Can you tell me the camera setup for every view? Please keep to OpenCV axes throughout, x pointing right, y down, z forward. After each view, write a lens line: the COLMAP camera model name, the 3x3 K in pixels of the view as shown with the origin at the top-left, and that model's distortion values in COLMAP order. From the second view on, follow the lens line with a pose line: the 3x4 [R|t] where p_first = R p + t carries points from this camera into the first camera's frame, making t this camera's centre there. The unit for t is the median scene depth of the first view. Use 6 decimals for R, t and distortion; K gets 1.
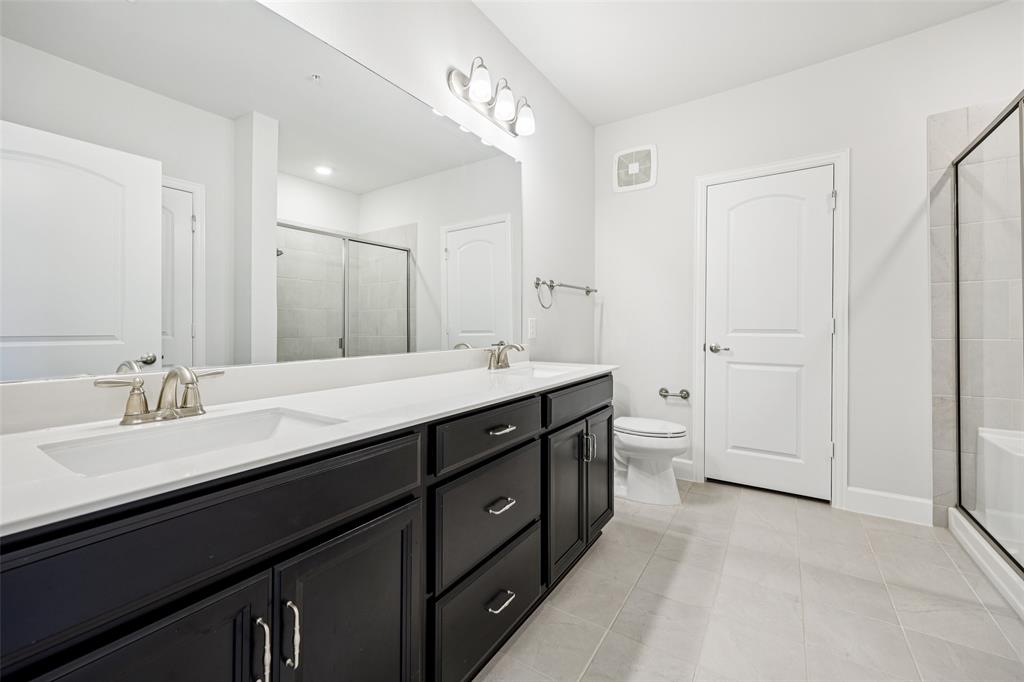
lens RADIAL K [[415.3, 0, 489.8], [0, 415.3, 328.5], [0, 0, 1]] dist [0.000338, 0.000041]
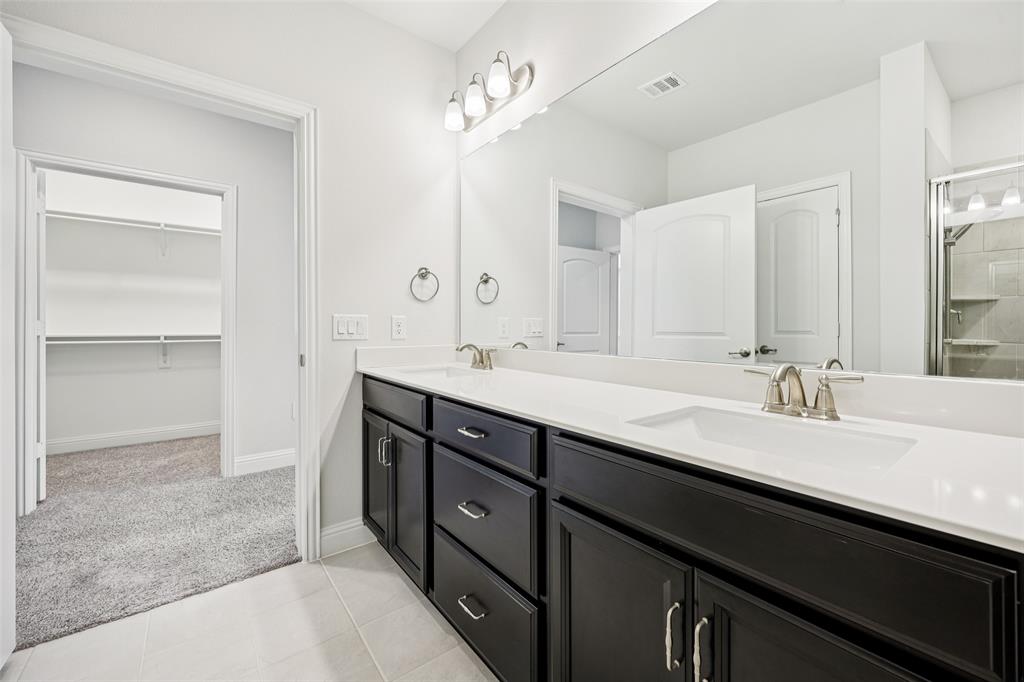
lens RADIAL K [[415.3, 0, 489.8], [0, 415.3, 328.5], [0, 0, 1]] dist [0.000338, 0.000041]
pose [[-0.320555, 0.005642, -0.947213, 0.818199], [0.004145, 0.999981, 0.004554, -0.003641], [0.947221, -0.002467, -0.320572, 1.178511]]
